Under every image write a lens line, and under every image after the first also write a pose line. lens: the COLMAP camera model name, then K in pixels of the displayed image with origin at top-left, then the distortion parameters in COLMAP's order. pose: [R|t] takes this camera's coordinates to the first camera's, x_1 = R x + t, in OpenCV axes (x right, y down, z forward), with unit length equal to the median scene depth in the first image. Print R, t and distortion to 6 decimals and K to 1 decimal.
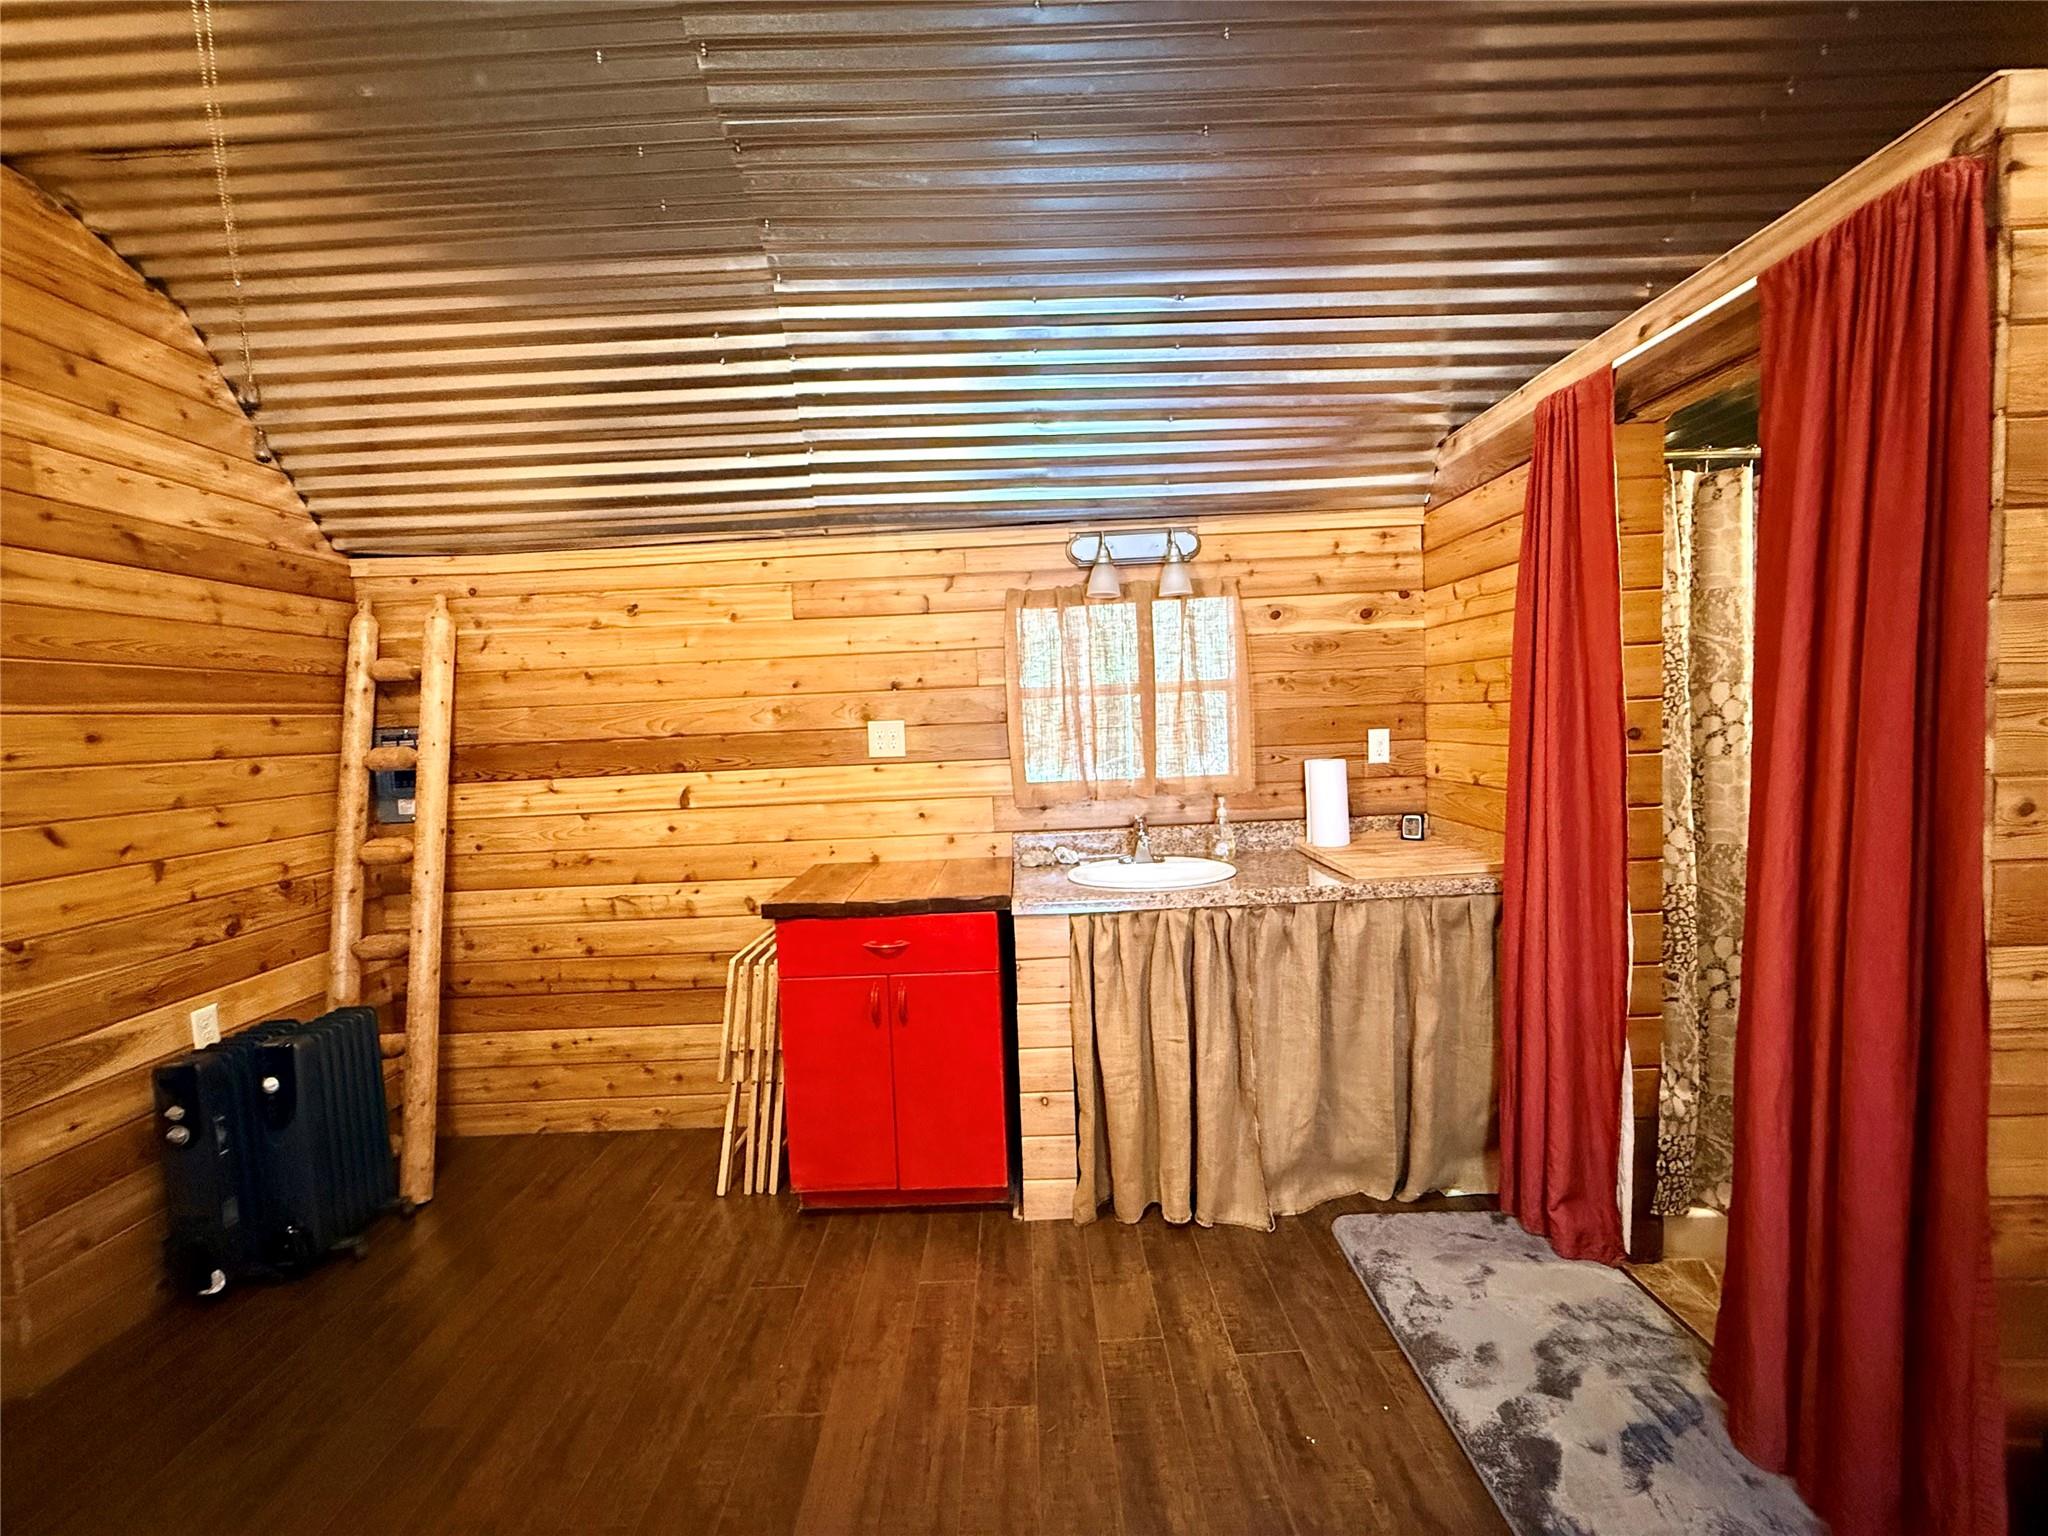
lens RADIAL K [[819.6, 0, 1016.1], [0, 819.6, 768.9], [0, 0, 1]] dist [0.002090, 0.000126]
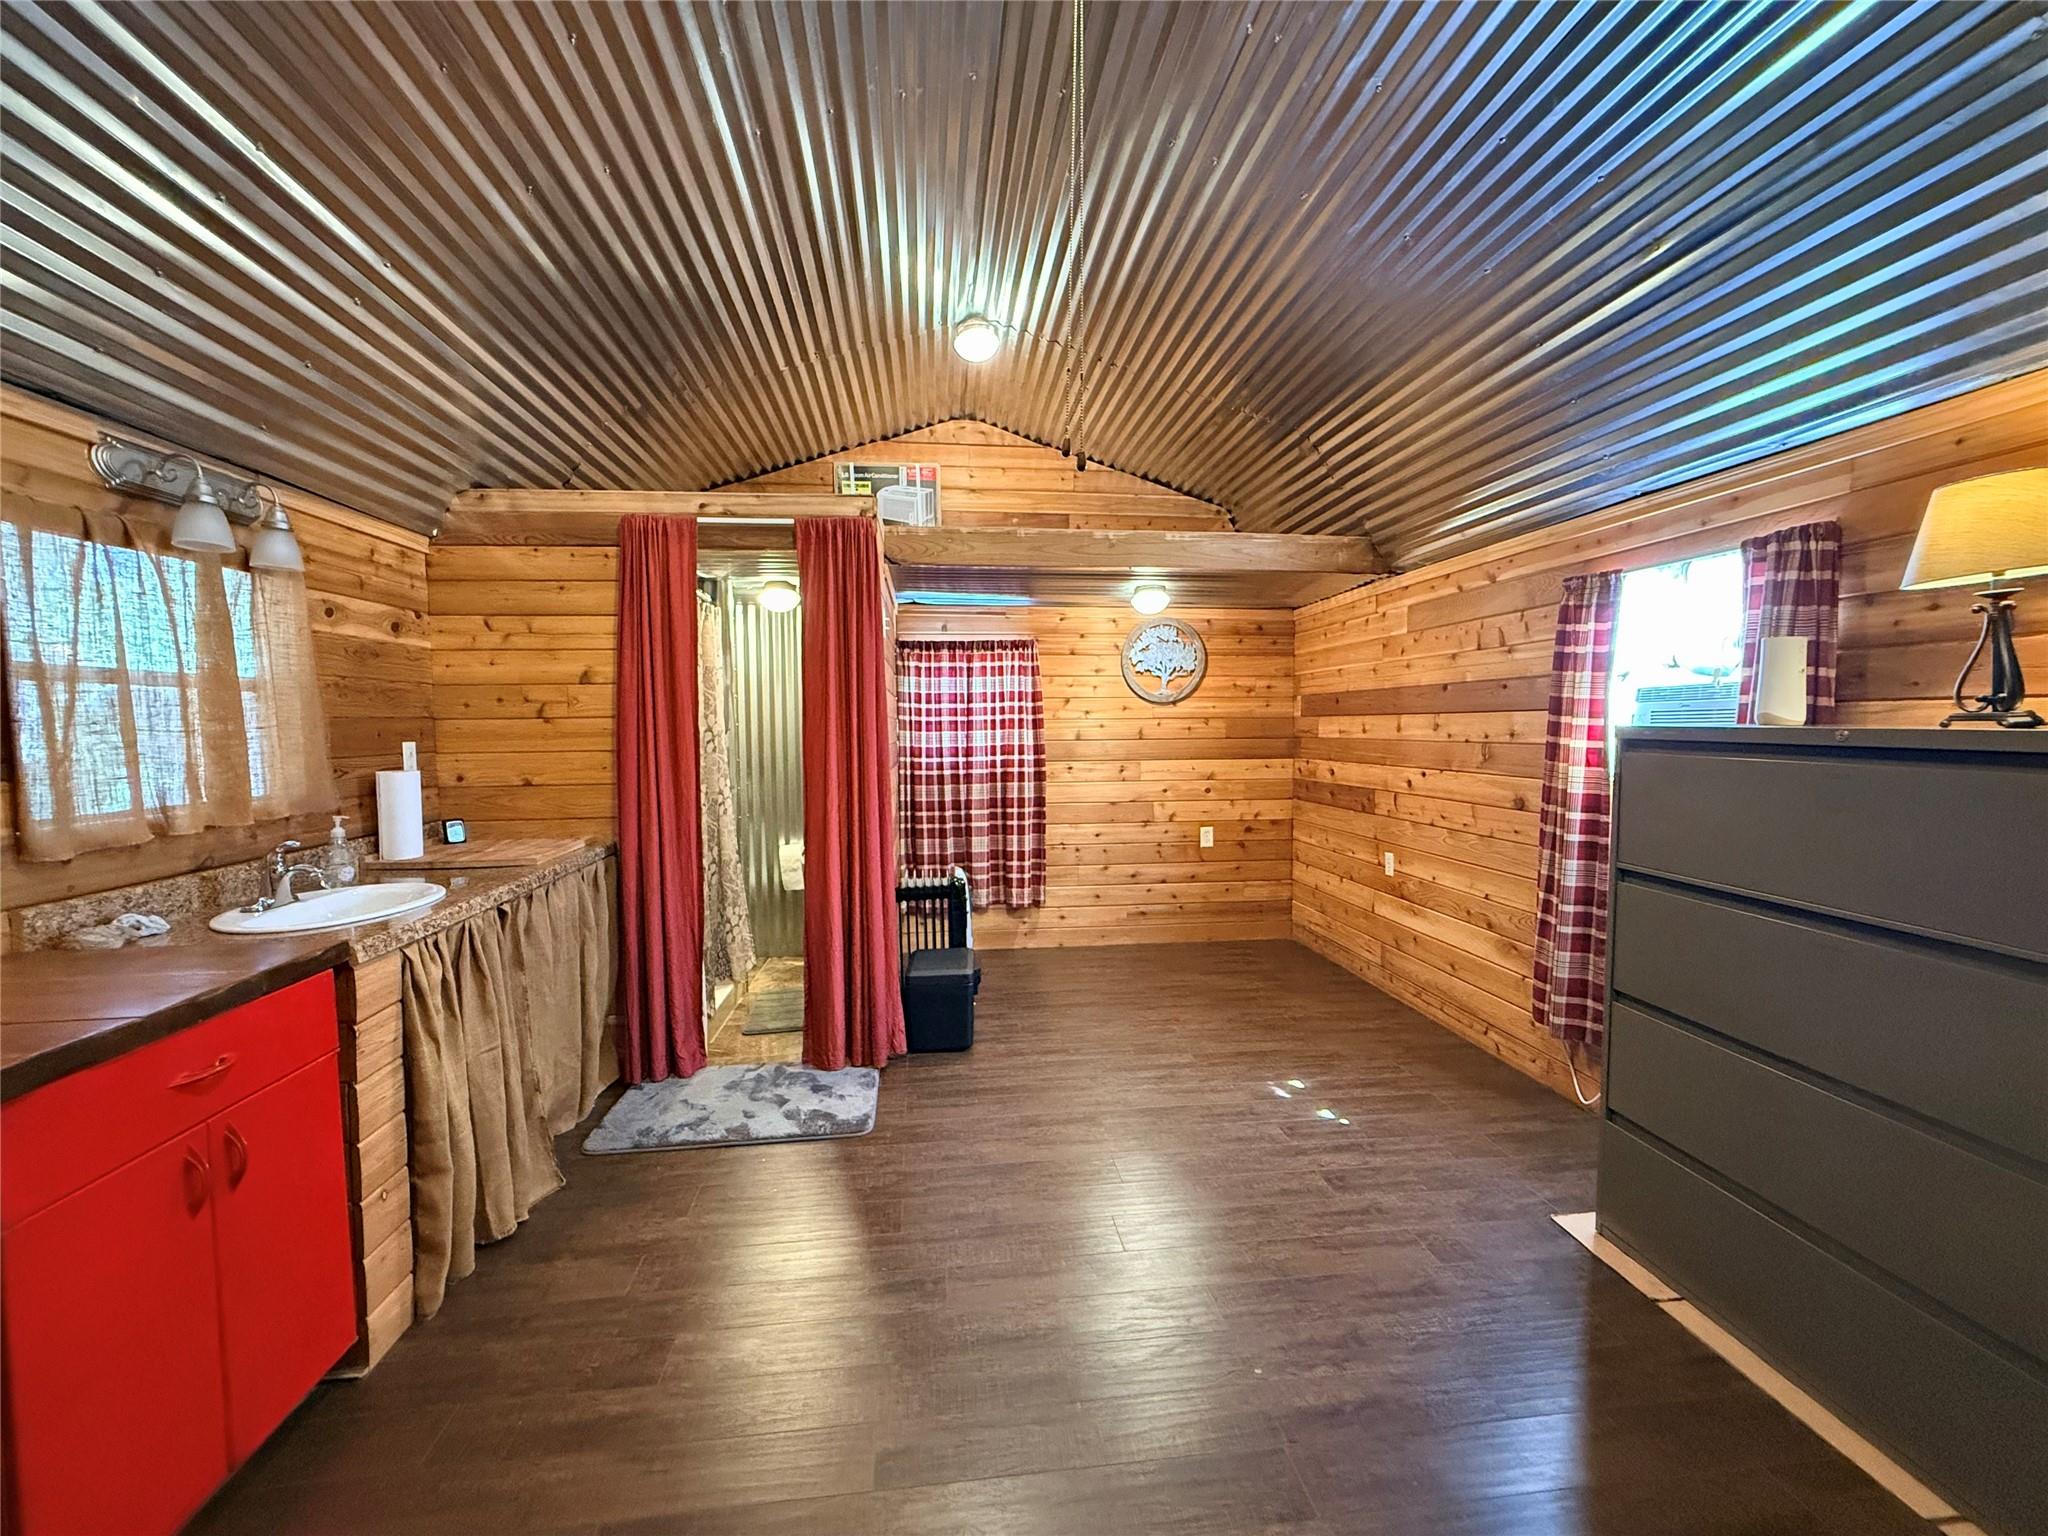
lens RADIAL K [[819.6, 0, 1016.1], [0, 819.6, 768.9], [0, 0, 1]] dist [0.002090, 0.000126]
pose [[-0.114837, -0.012428, 0.993307, -0.684829], [0.079787, 0.996576, 0.021693, 0.024363], [-0.990175, 0.081745, -0.113452, 0.382979]]
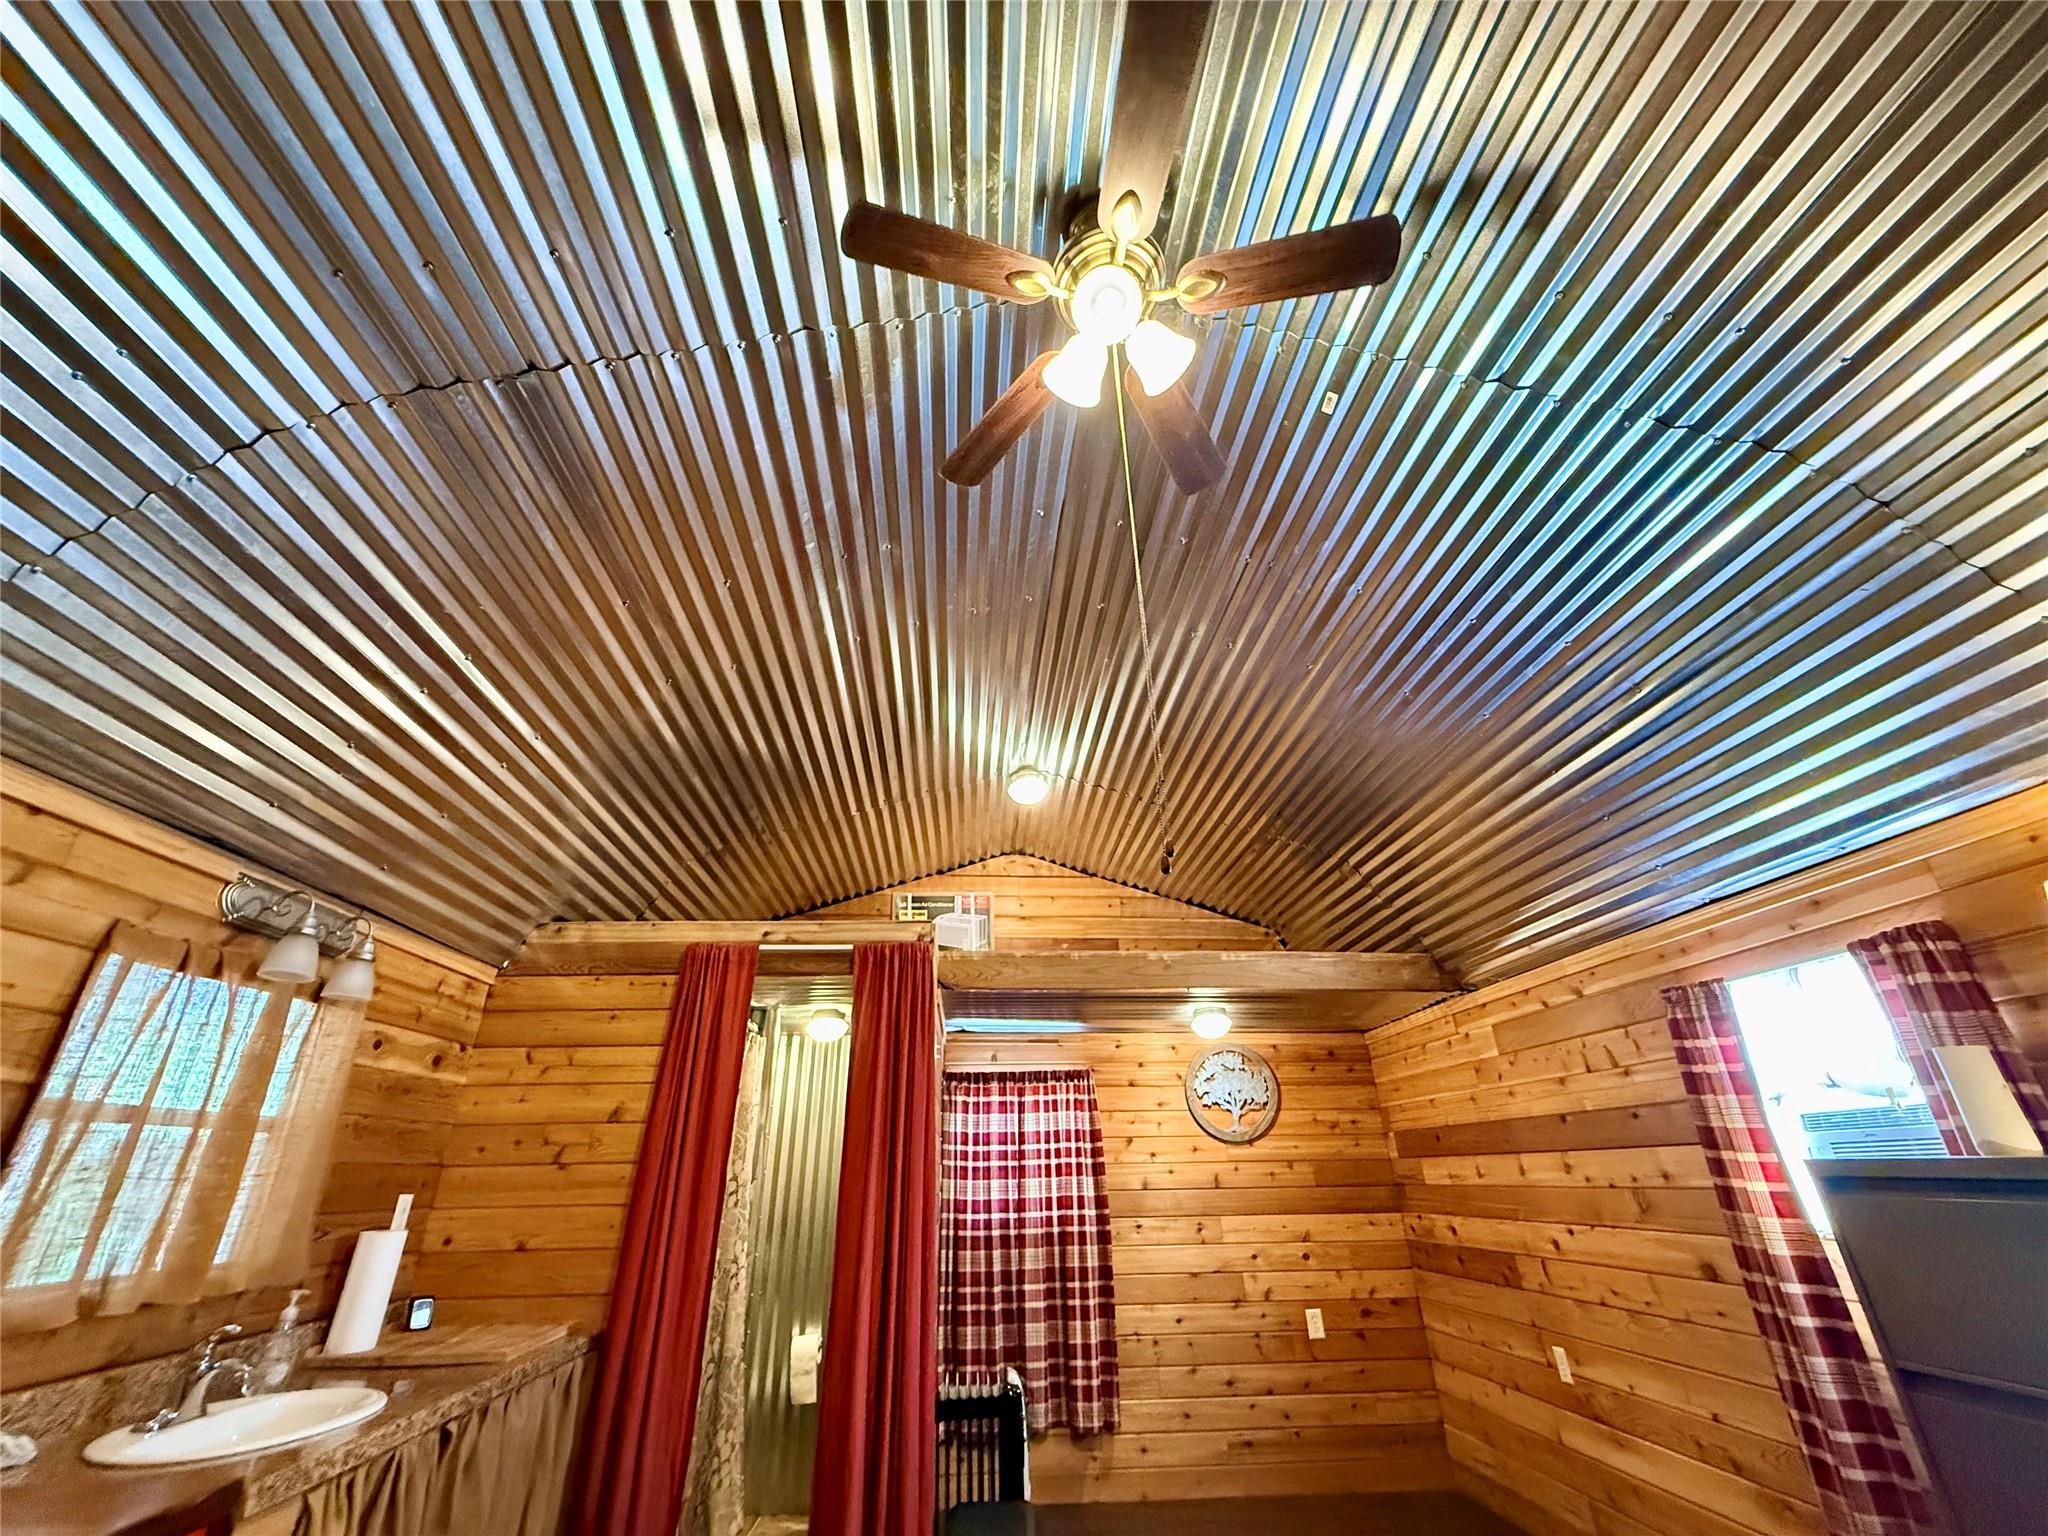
lens RADIAL K [[819.6, 0, 1016.1], [0, 819.6, 768.9], [0, 0, 1]] dist [0.002090, 0.000126]
pose [[-0.065616, 0.481135, 0.874188, -0.659218], [0.085260, 0.875575, -0.475499, 0.031127], [-0.994196, 0.043333, -0.098473, 0.405564]]
